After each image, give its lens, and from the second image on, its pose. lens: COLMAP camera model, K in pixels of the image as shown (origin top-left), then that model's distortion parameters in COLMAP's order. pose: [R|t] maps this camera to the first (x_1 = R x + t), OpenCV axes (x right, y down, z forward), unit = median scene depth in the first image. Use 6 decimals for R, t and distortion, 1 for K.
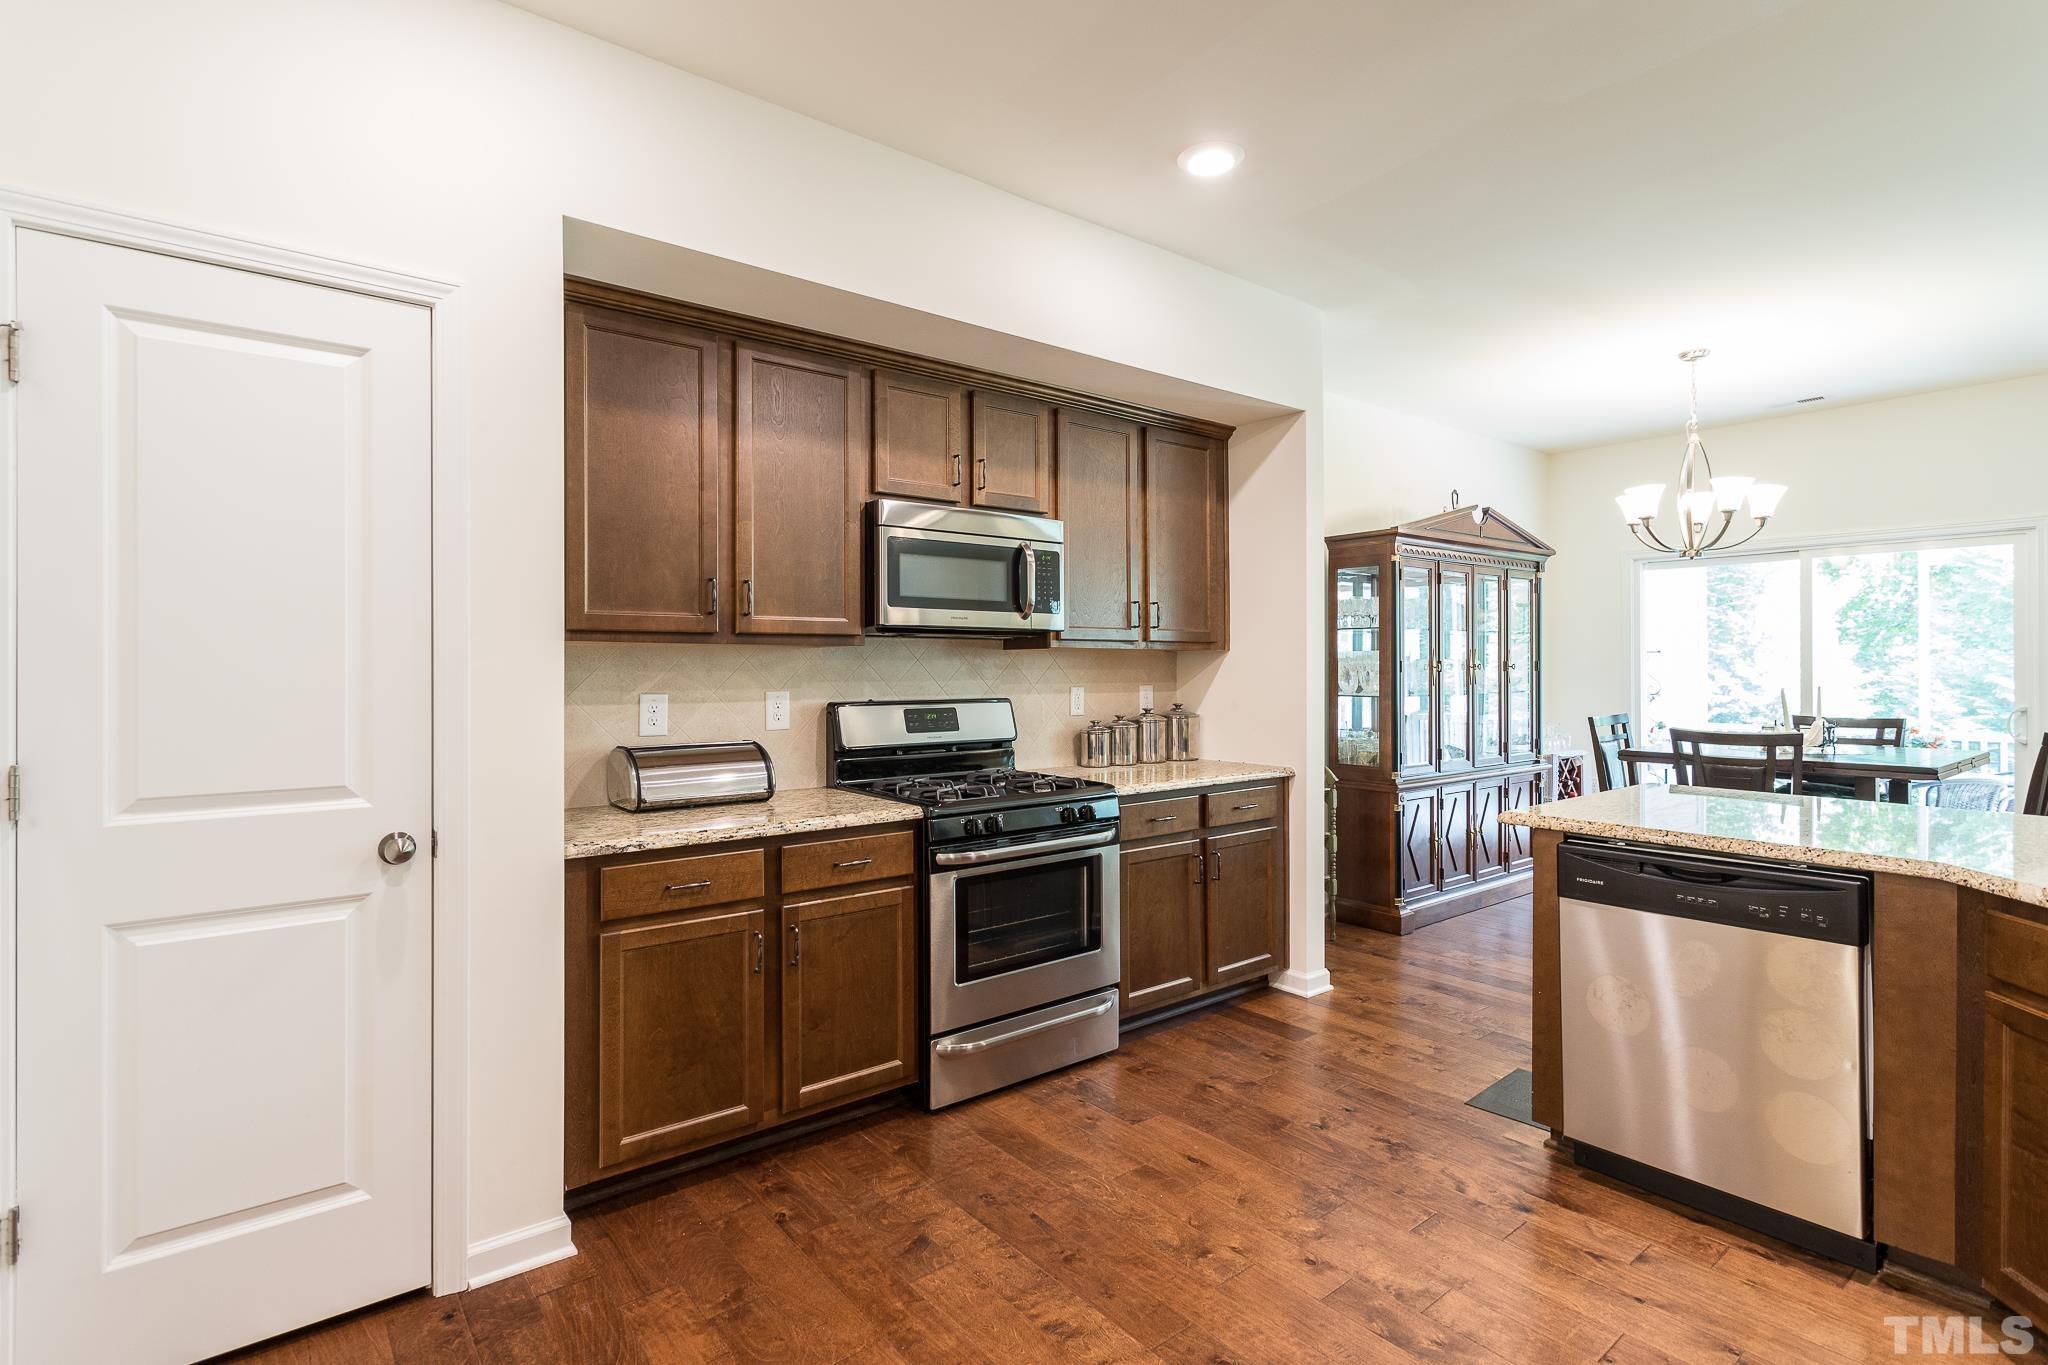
lens RADIAL K [[973.4, 0, 1014.5], [0, 973.4, 660.4], [0, 0, 1]] dist [0.000787, 0.000822]
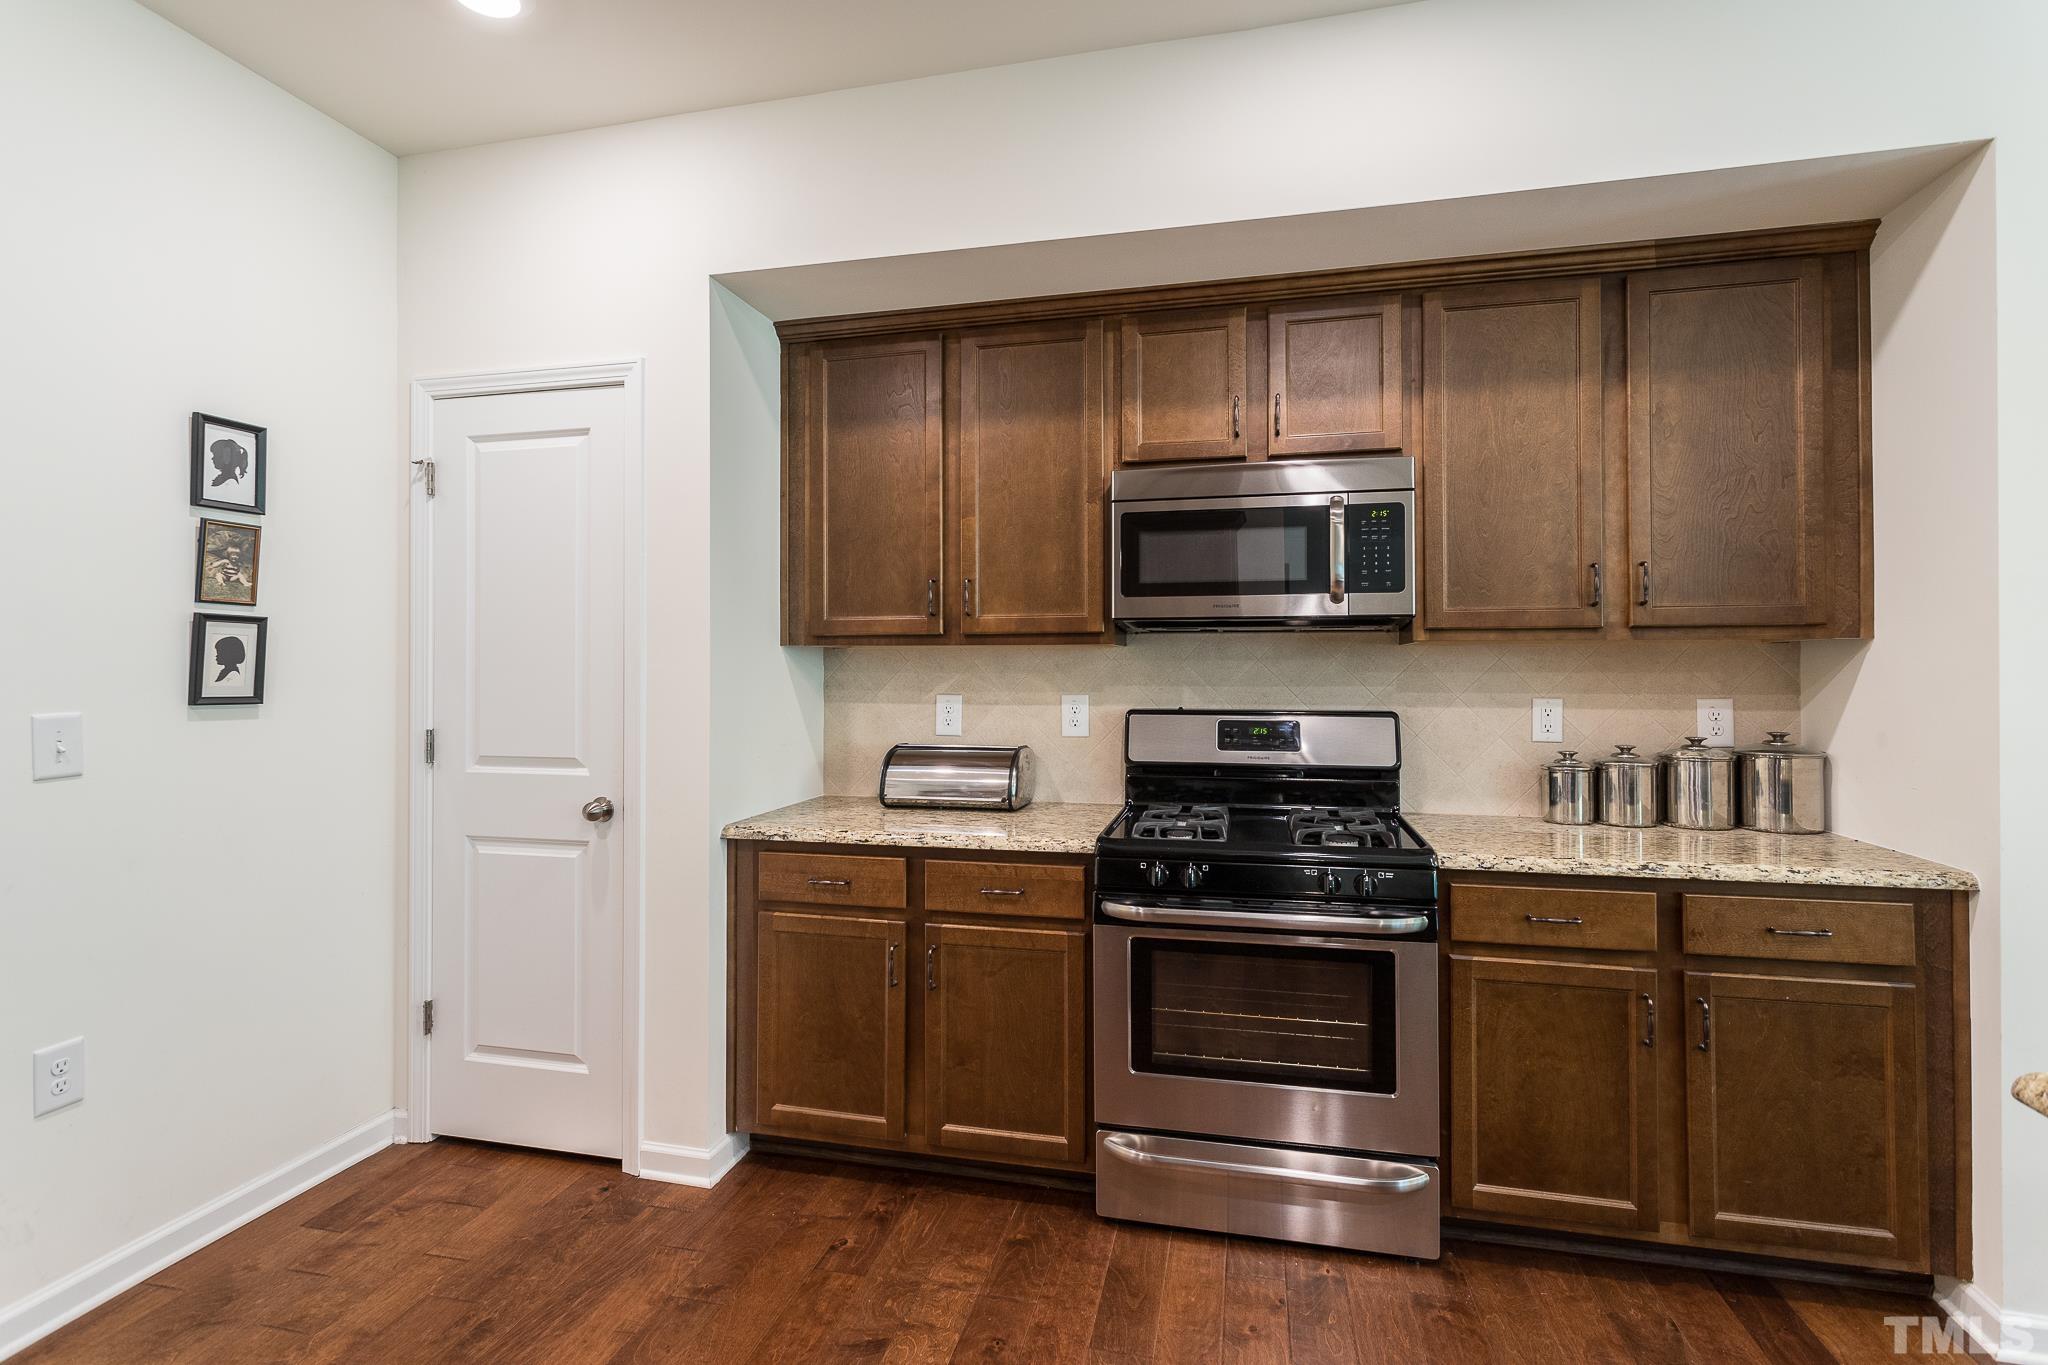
lens RADIAL K [[973.4, 0, 1031.7], [0, 973.4, 656.2], [0, 0, 1]] dist [0.000787, 0.000822]
pose [[0.626986, -0.006706, -0.779002, 0.515793], [0.006141, 0.999974, -0.003665, -0.001856], [0.779006, -0.002486, 0.627011, 0.448499]]
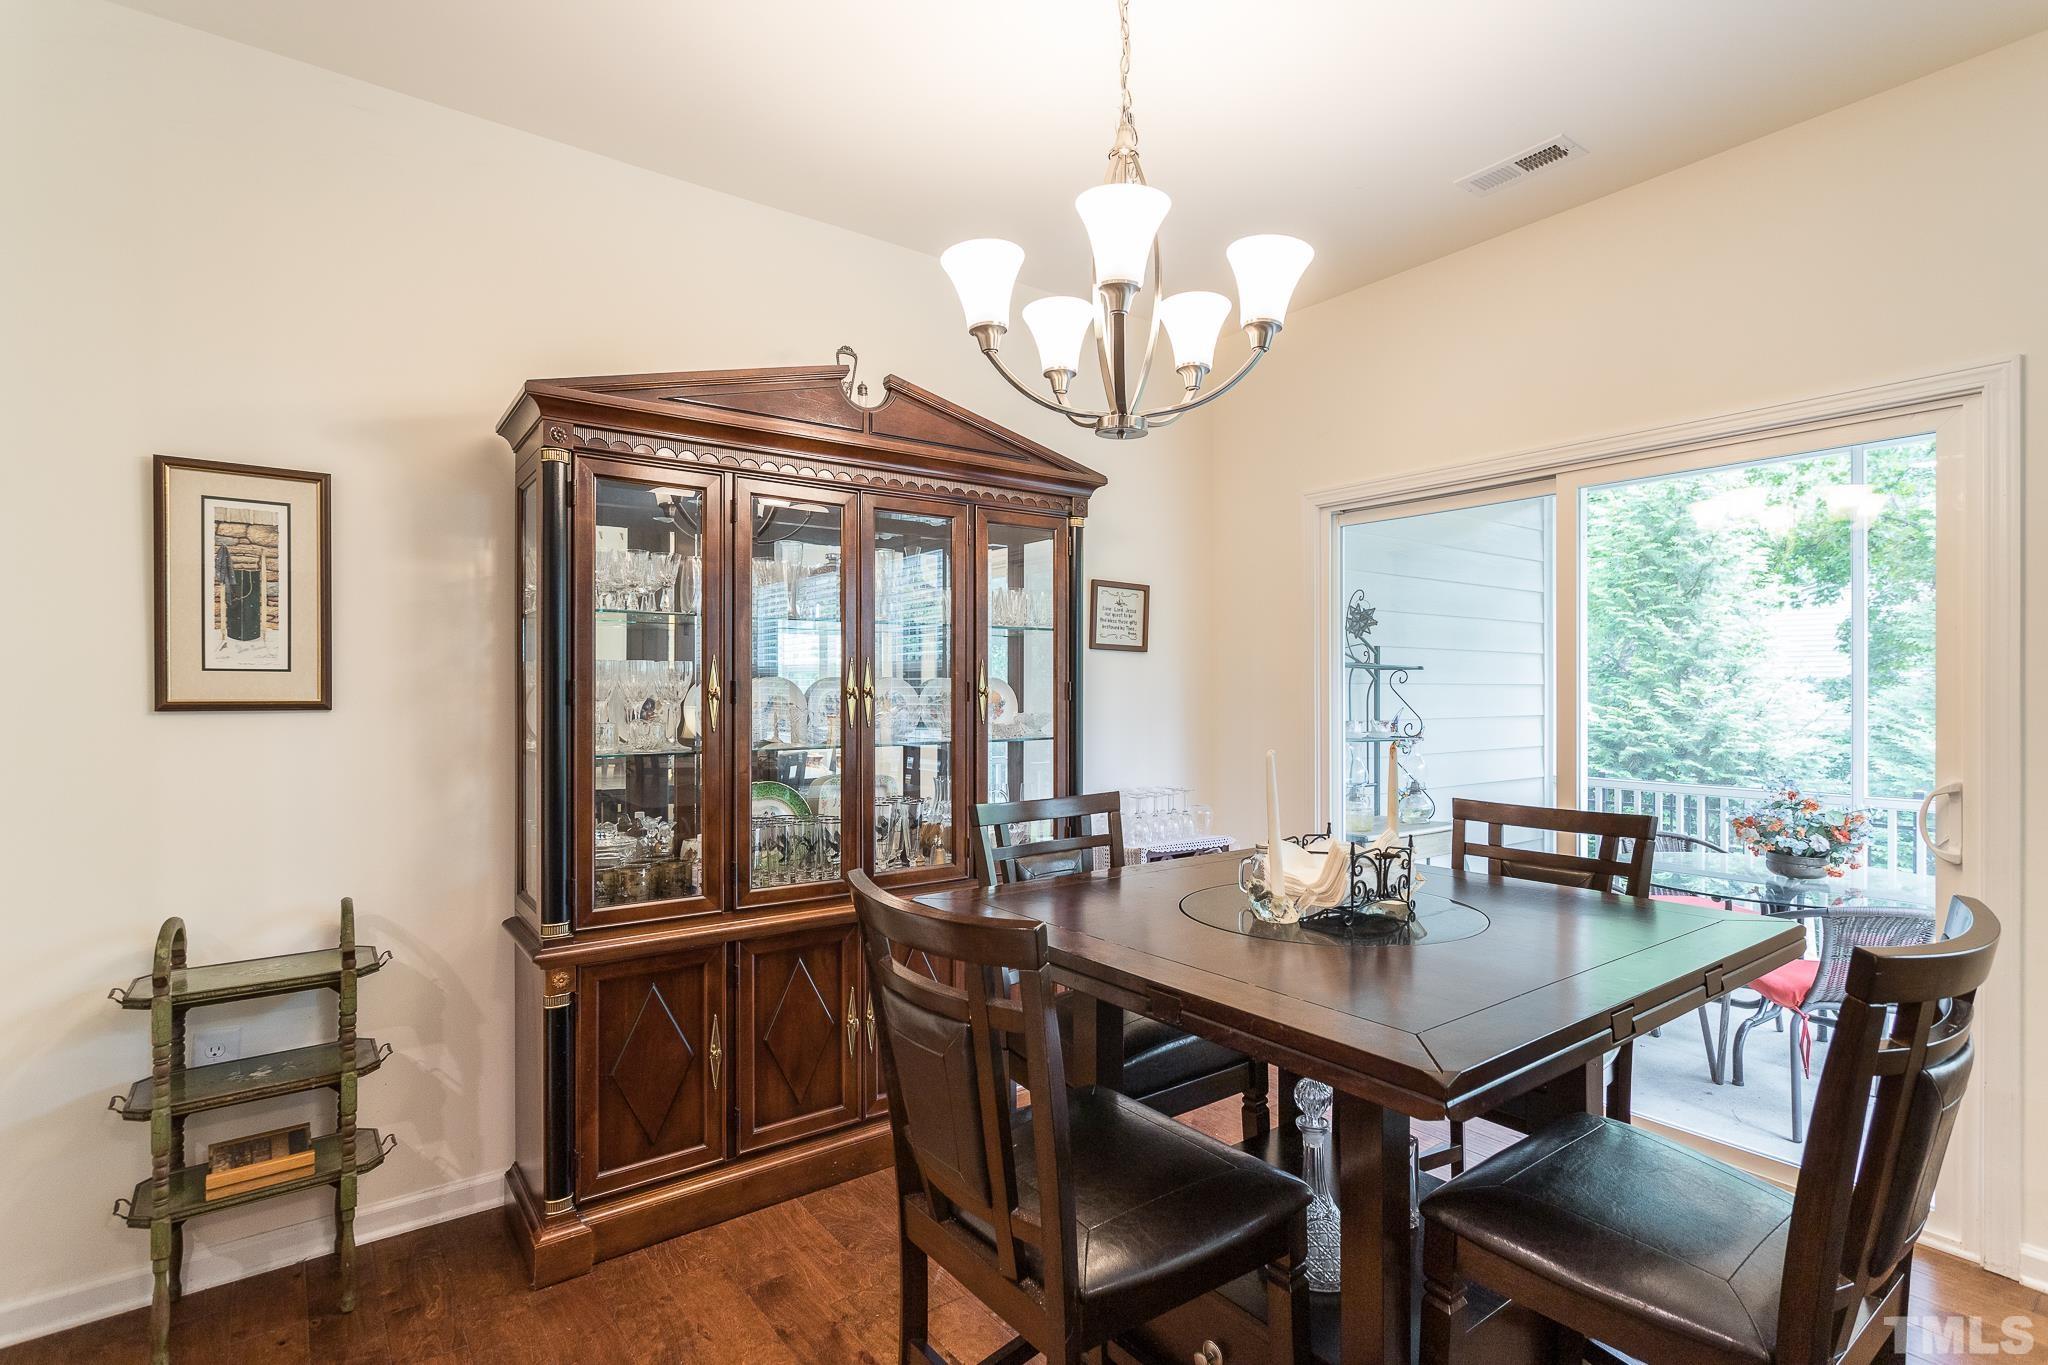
lens RADIAL K [[973.4, 0, 1028.6], [0, 973.4, 690.2], [0, 0, 1]] dist [0.000787, 0.000822]
pose [[0.999724, 0.002971, -0.023305, 0.056057], [-0.002779, 0.999962, 0.008247, 0.000125], [0.023329, -0.008180, 0.999694, 0.048923]]
